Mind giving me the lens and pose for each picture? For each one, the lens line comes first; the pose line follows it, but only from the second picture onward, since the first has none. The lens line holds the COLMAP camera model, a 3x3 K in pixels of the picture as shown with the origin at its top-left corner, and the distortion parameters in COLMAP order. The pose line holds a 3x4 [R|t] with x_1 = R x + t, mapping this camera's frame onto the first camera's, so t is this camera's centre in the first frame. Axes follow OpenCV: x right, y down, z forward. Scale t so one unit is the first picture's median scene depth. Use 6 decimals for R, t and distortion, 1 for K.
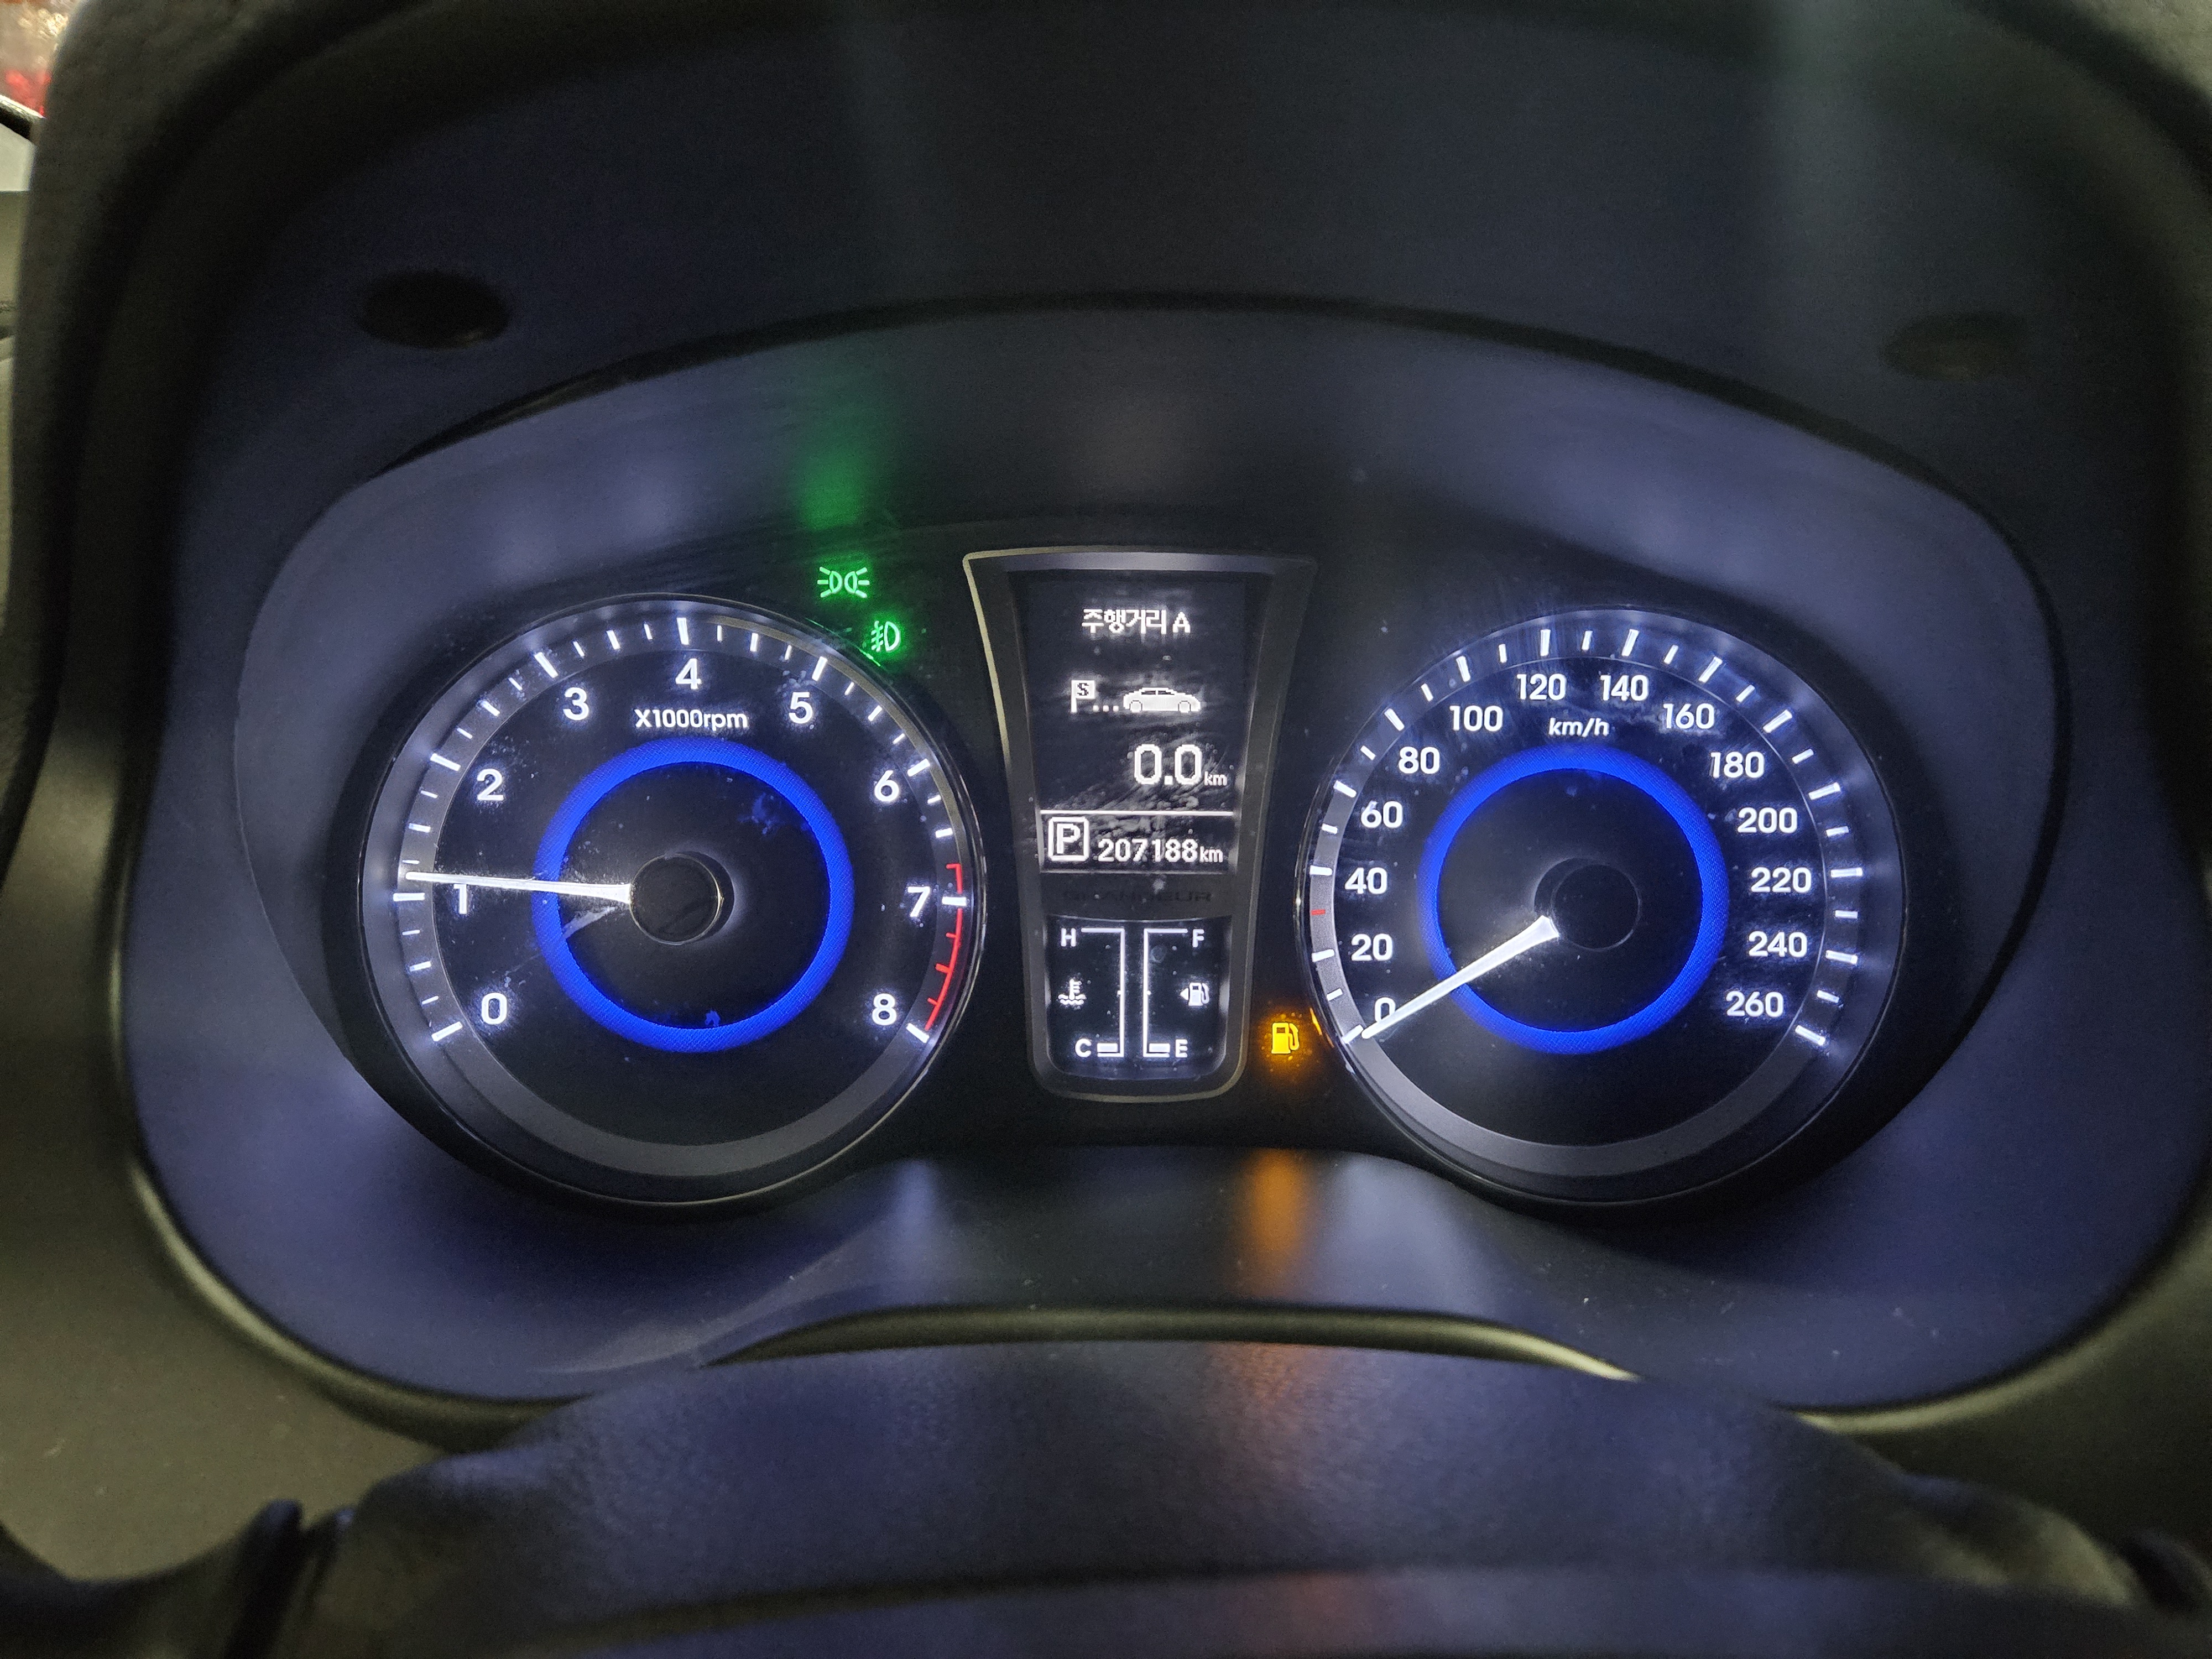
lens RADIAL K [[1508.7, 0, 1089.4], [0, 1508.7, 830.6], [0, 0, 1]] dist [0.055098, -0.049120]
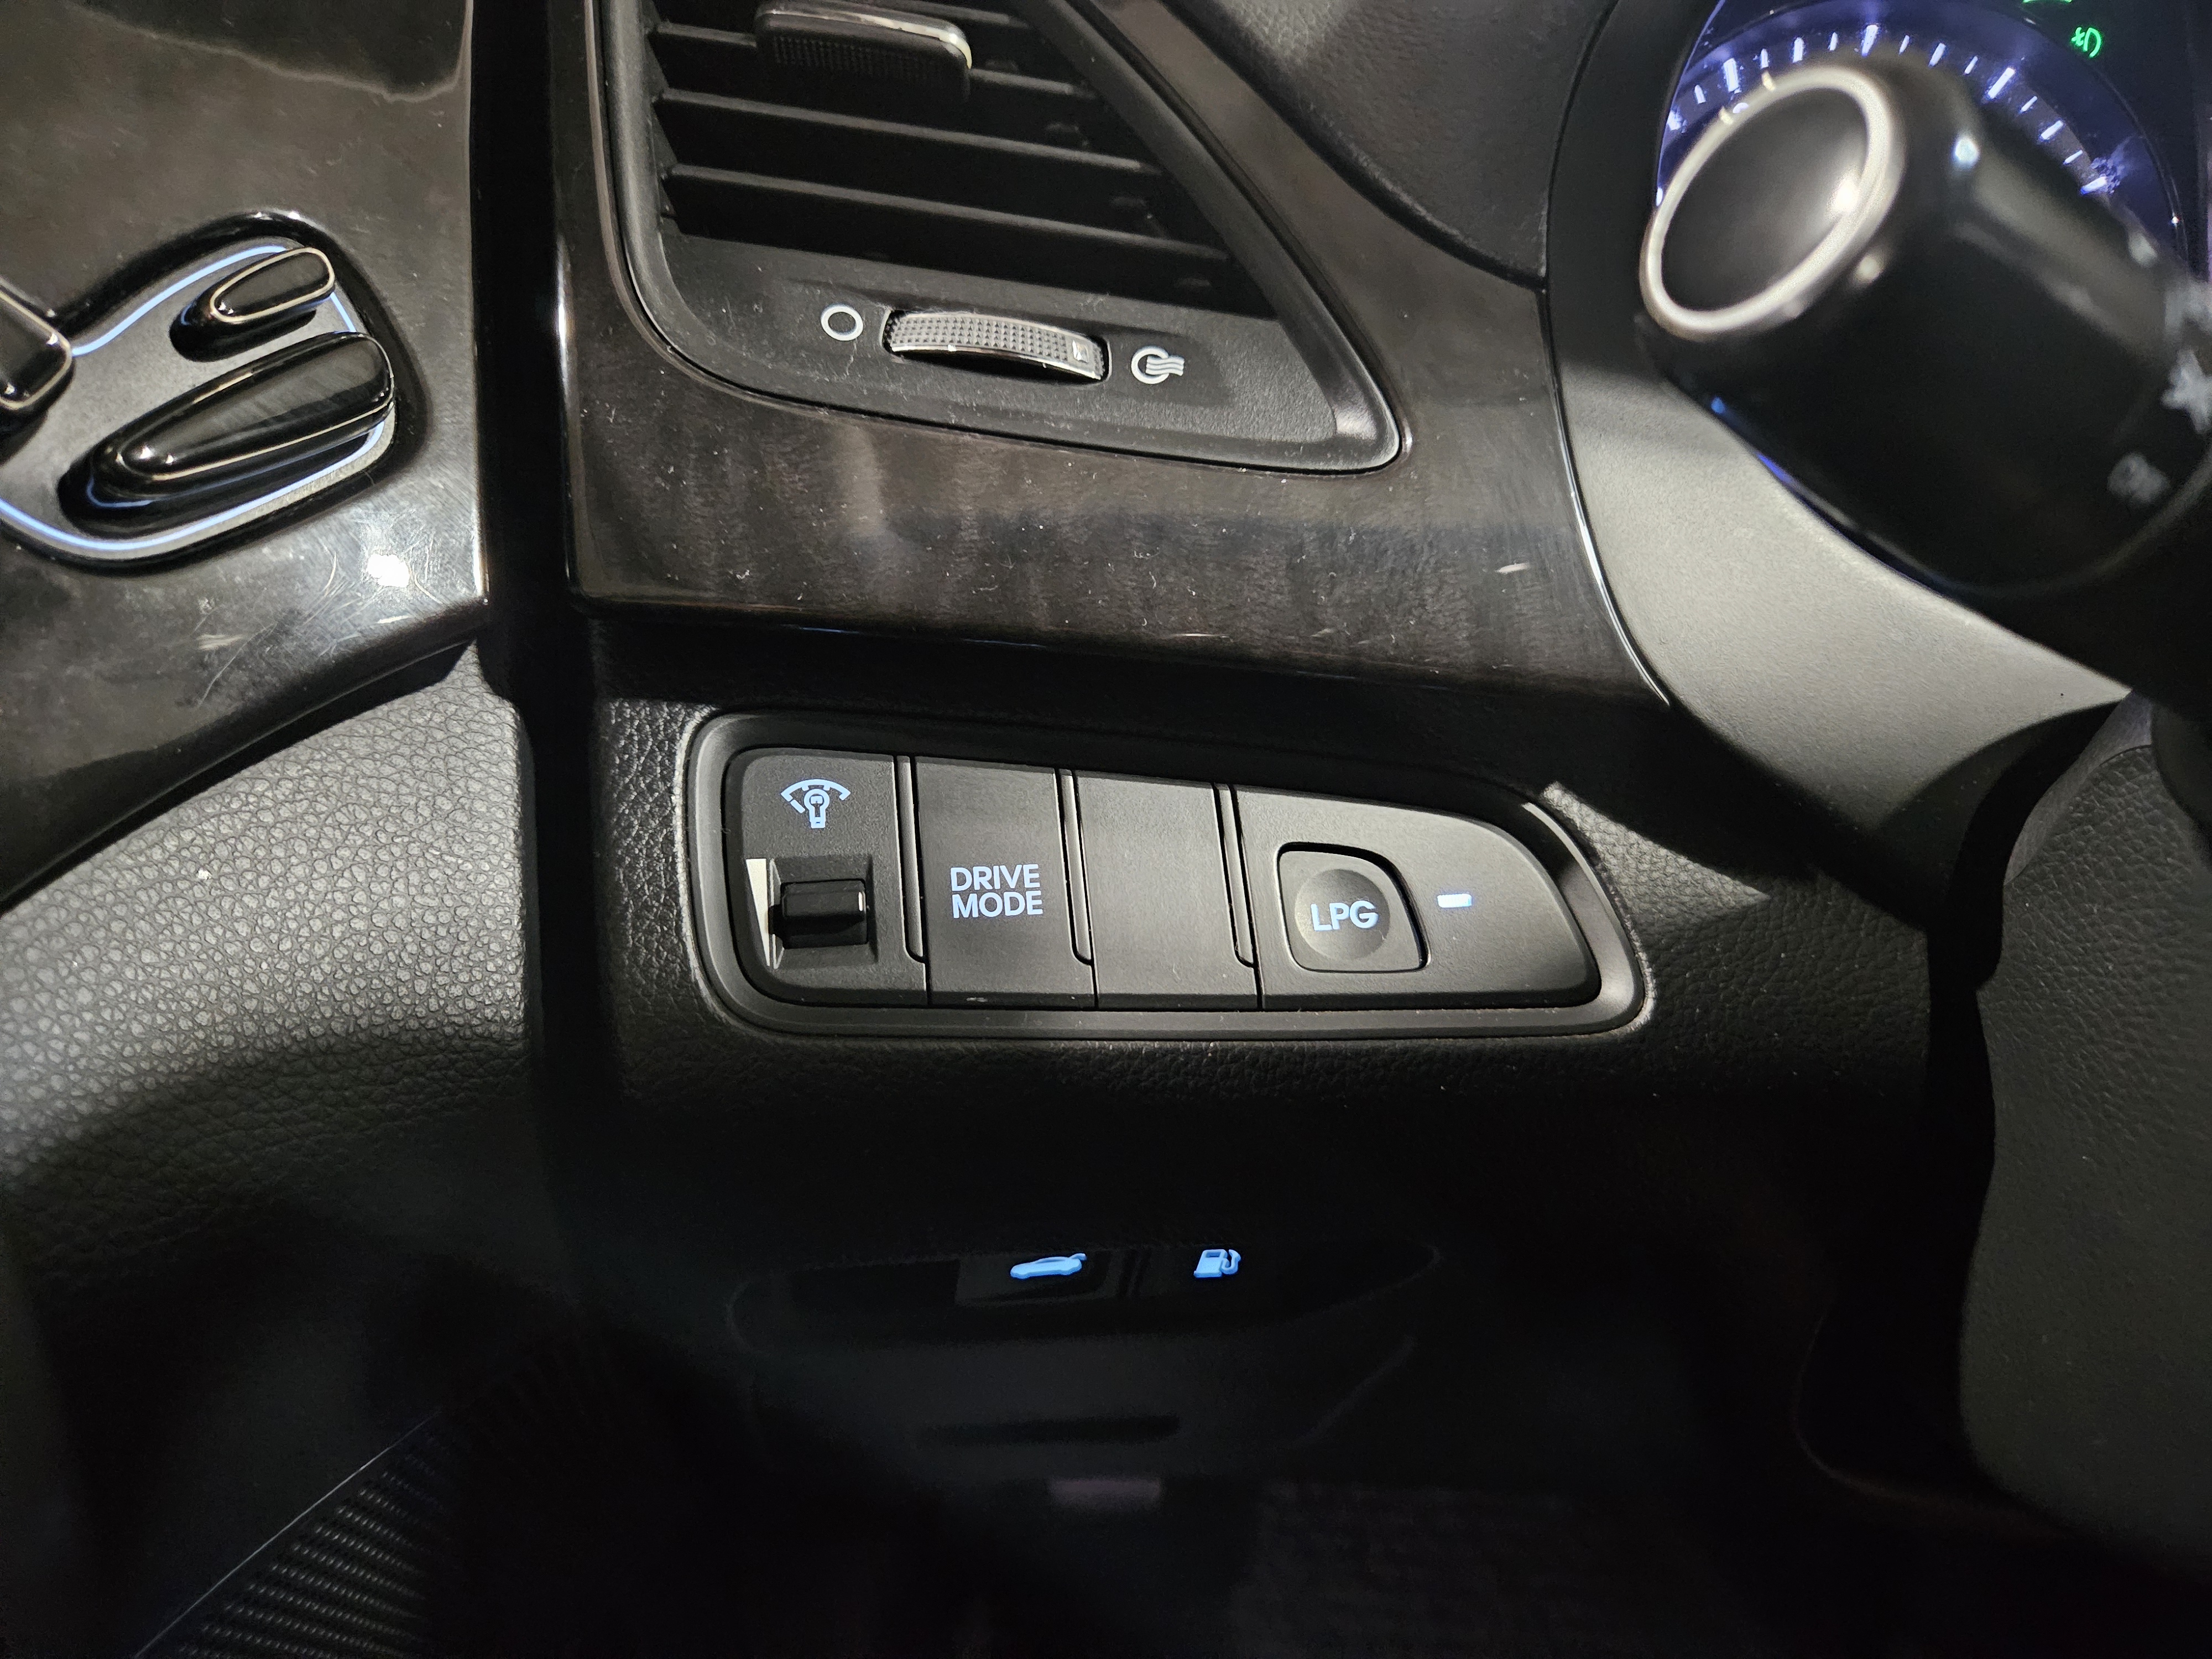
lens RADIAL K [[1508.7, 0, 1047.3], [0, 1508.7, 853.5], [0, 0, 1]] dist [0.055098, -0.049120]
pose [[0.998646, 0.031573, -0.041346, -0.739195], [-0.027687, 0.995428, 0.091409, 0.319048], [0.044043, -0.090140, 0.994955, -0.077624]]
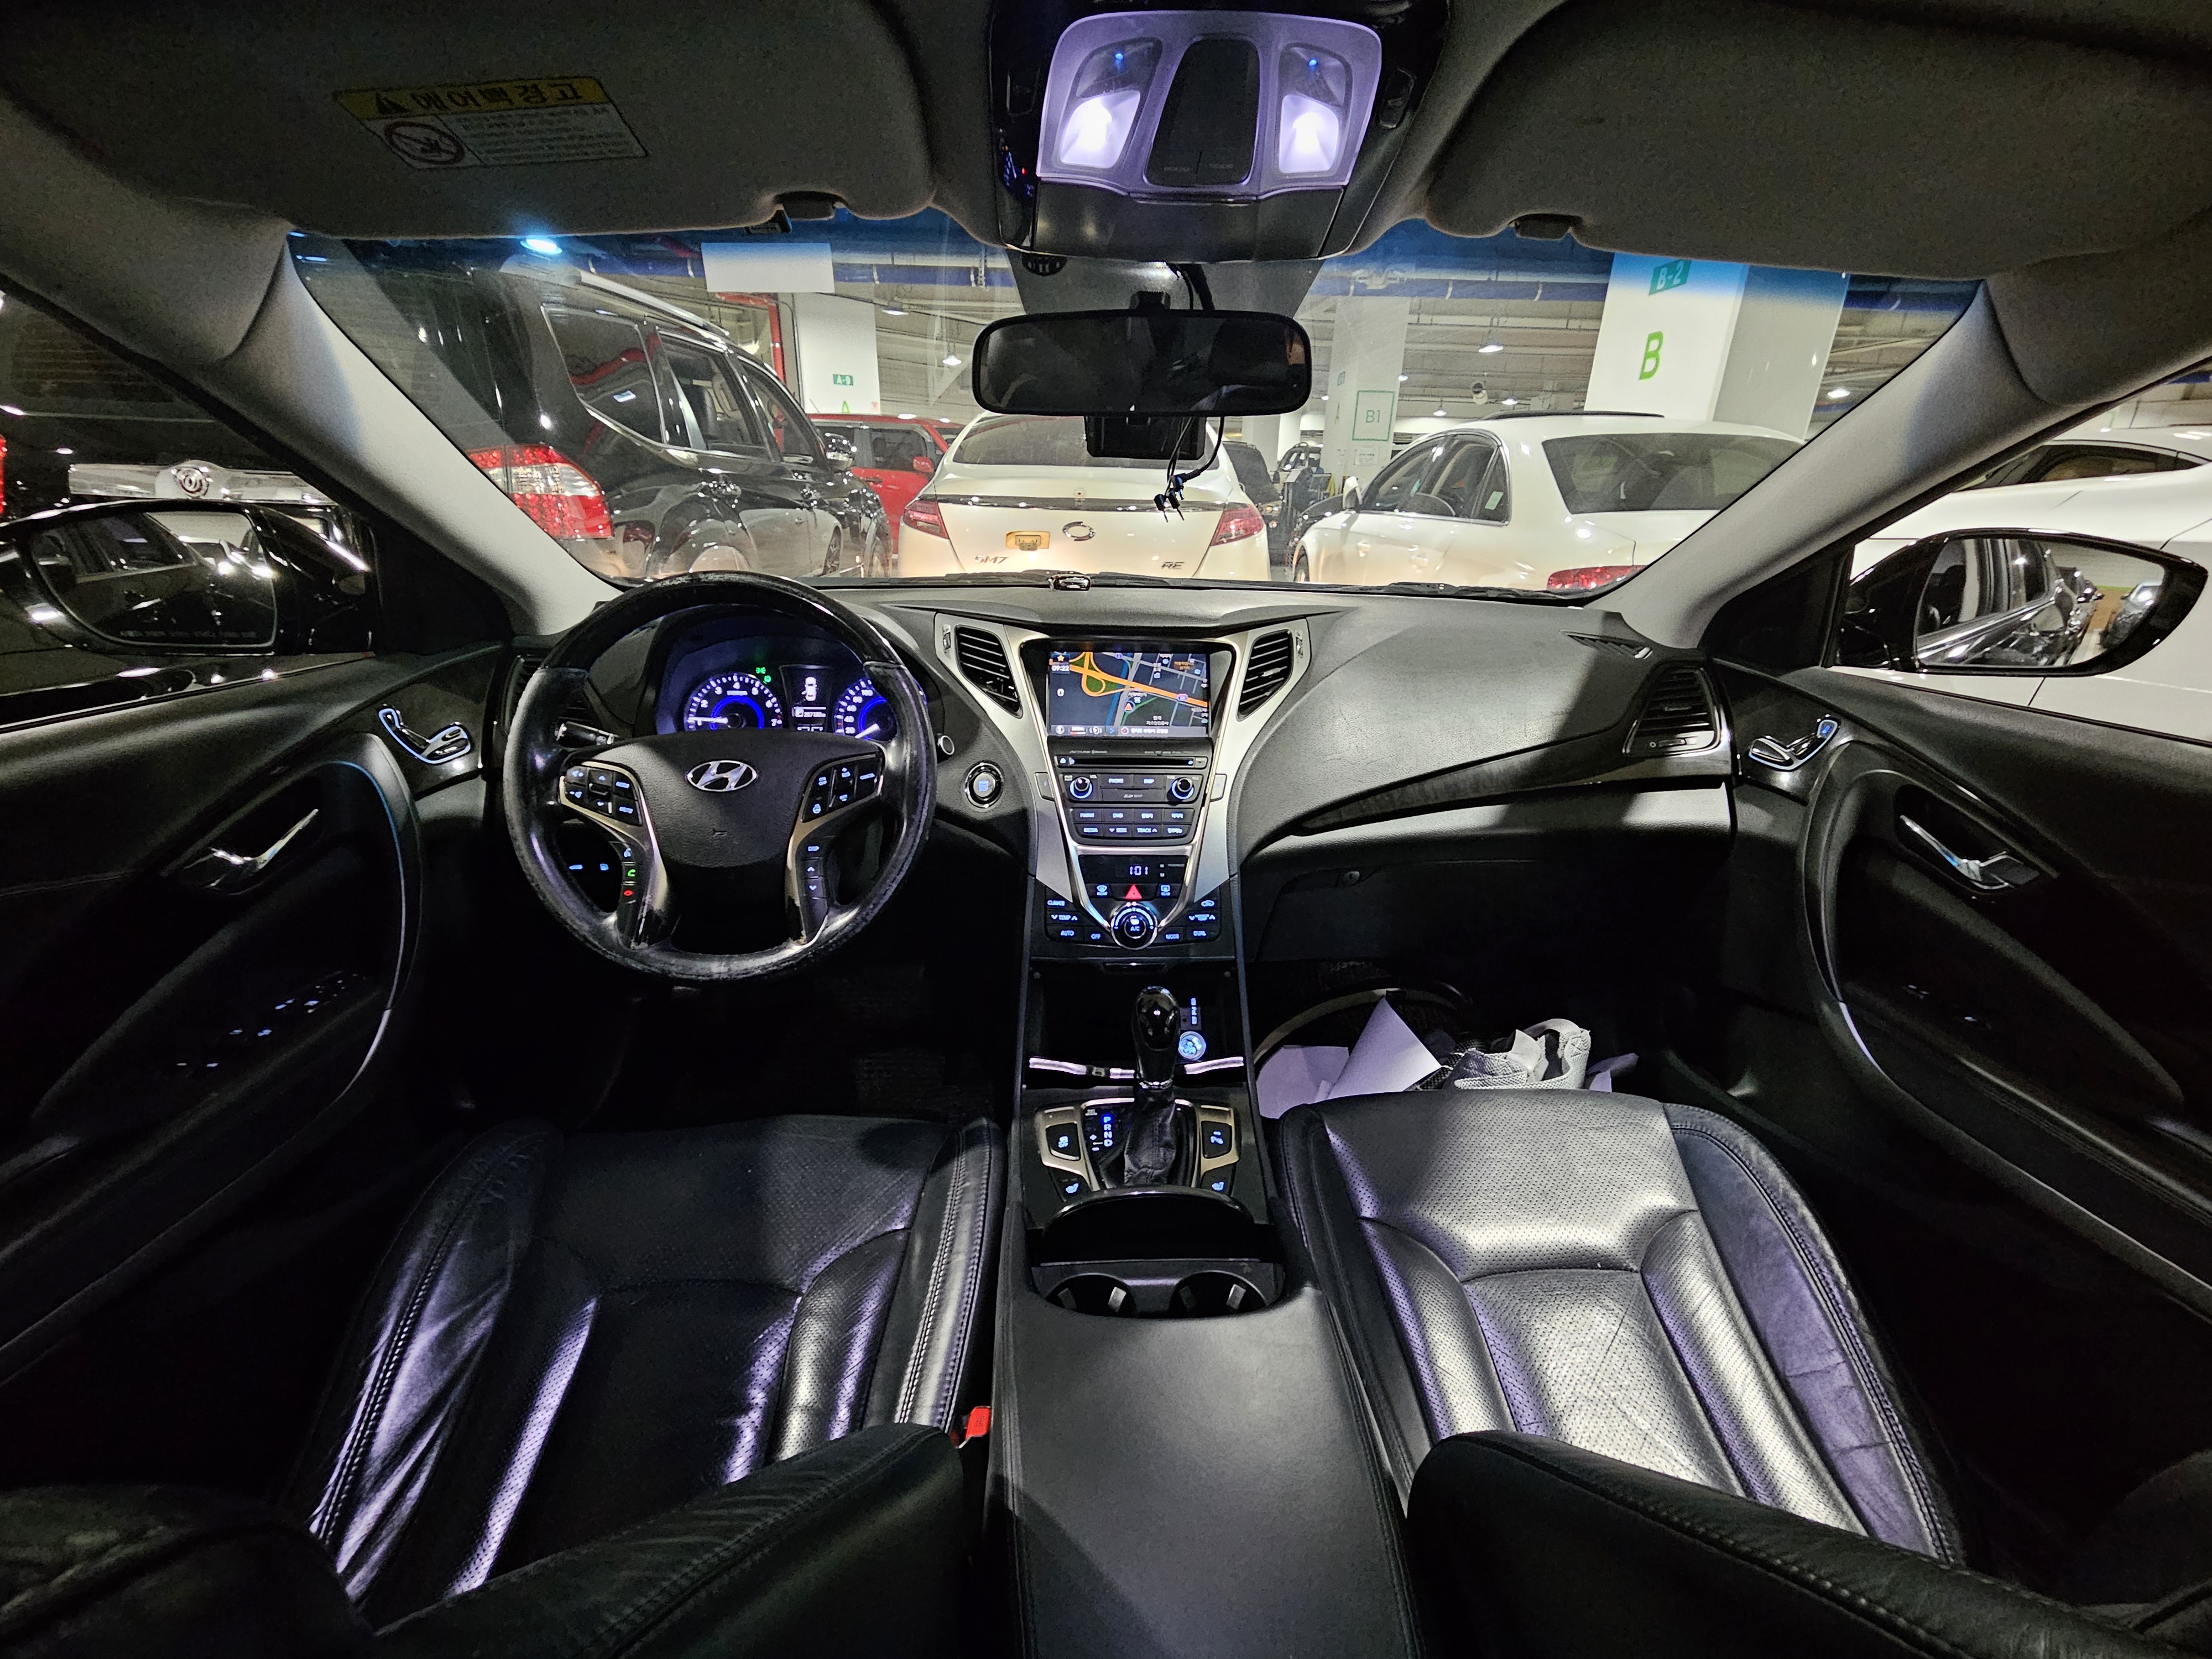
lens RADIAL K [[929.4, 0, 1115.7], [0, 929.4, 850.4], [0, 0, 1]] dist [-0.010288, 0.000574]
pose [[0.999455, -0.008388, 0.031921, 1.146200], [0.009368, 0.999485, -0.030698, 0.693485], [-0.031647, 0.030980, 0.999019, -2.784253]]
